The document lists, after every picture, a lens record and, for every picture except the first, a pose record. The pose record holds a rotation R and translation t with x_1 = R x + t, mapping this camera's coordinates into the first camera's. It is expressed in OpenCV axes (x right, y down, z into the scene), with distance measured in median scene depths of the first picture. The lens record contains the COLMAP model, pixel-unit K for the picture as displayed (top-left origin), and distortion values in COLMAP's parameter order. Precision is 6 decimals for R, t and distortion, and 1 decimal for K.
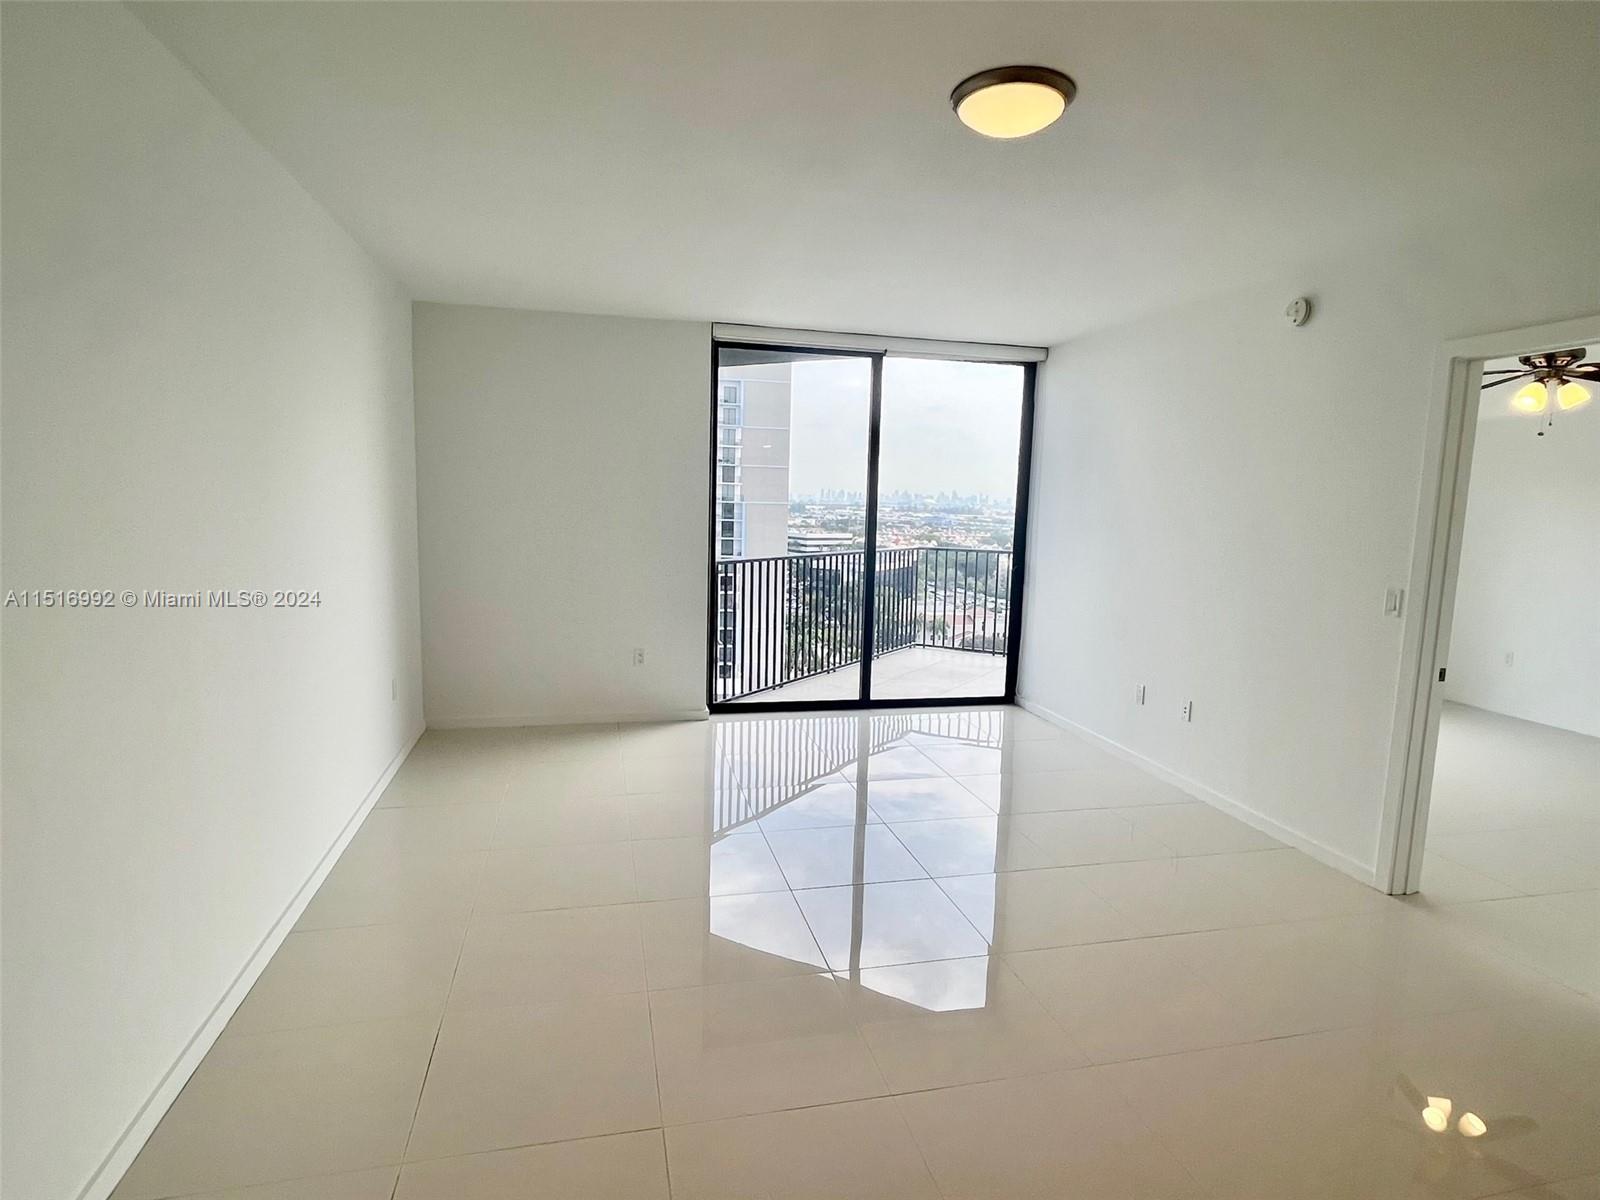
lens RADIAL K [[869.1, 0, 800.0], [0, 869.1, 600.0], [0, 0, 1]] dist [-0.000095, -0.002653]
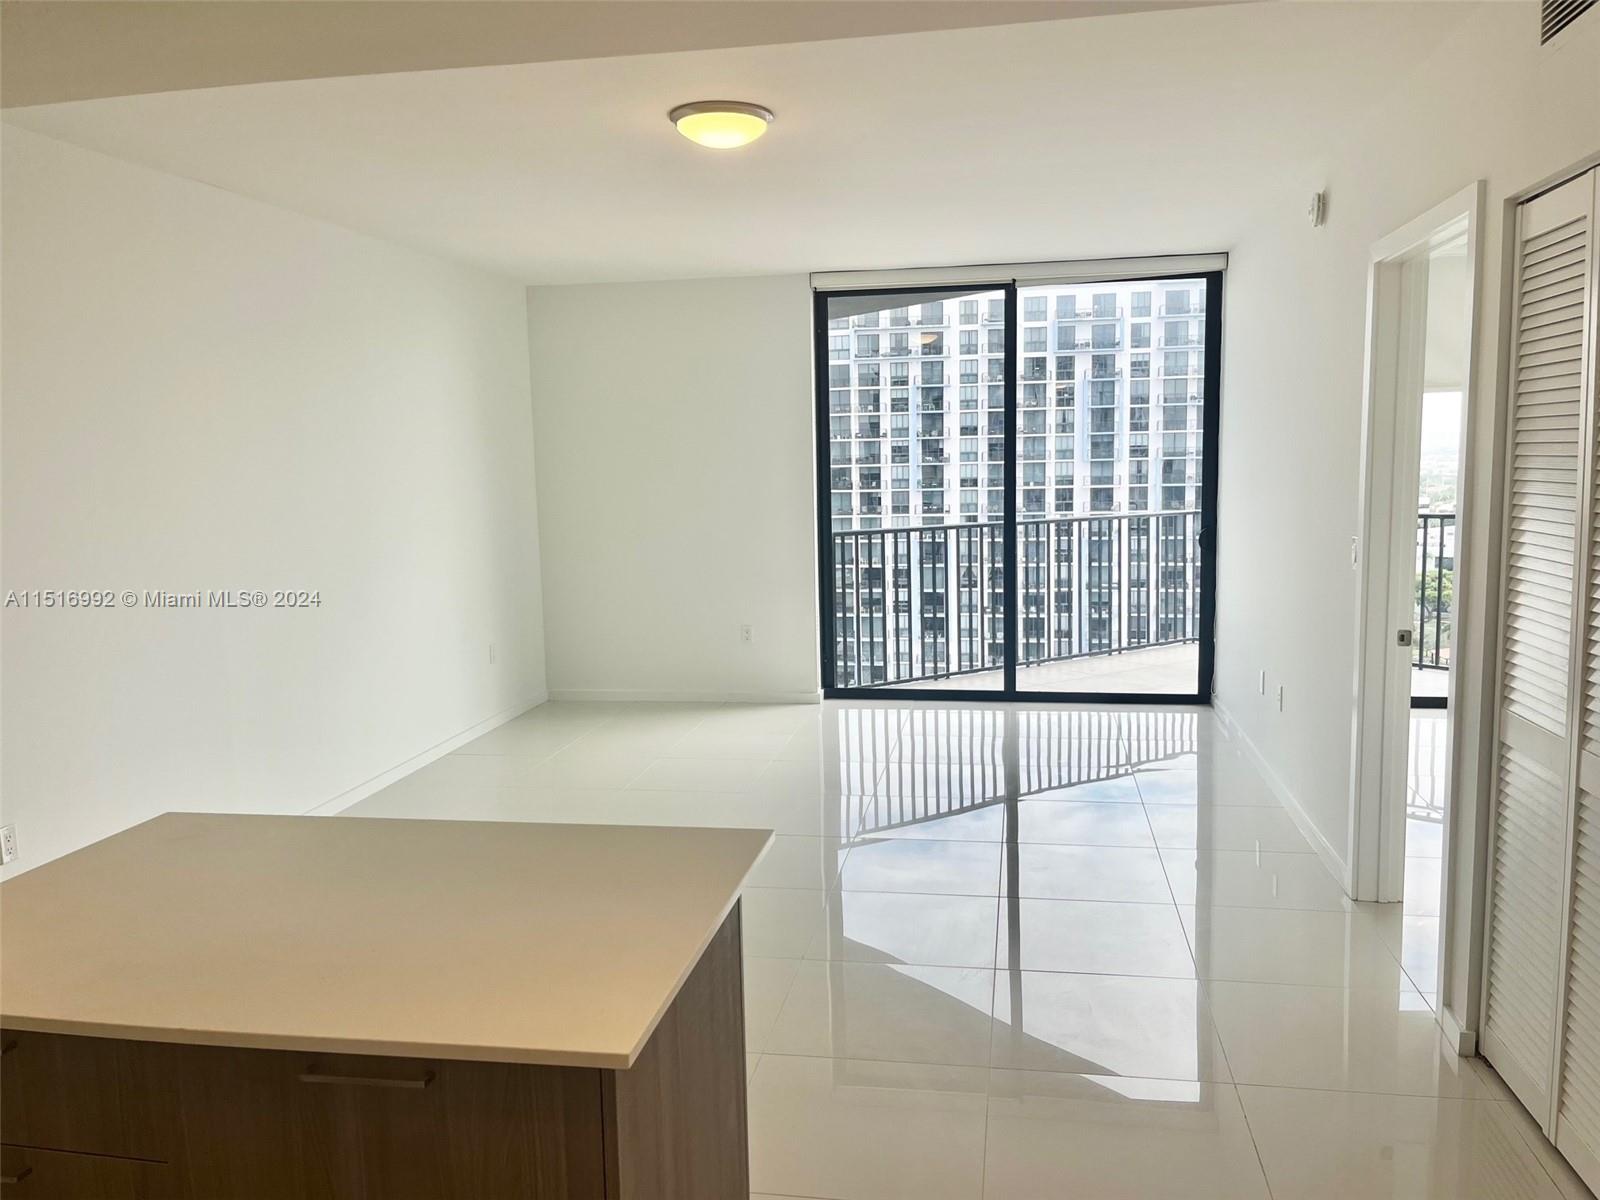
lens RADIAL K [[1177.9, 0, 800.0], [0, 1177.9, 600.0], [0, 0, 1]] dist [0.004751, 0.001401]
pose [[0.912472, 0.001730, -0.409135, 0.344205], [-0.000794, 0.999997, 0.002458, 0.022056], [0.409138, -0.001918, 0.912470, -0.130906]]
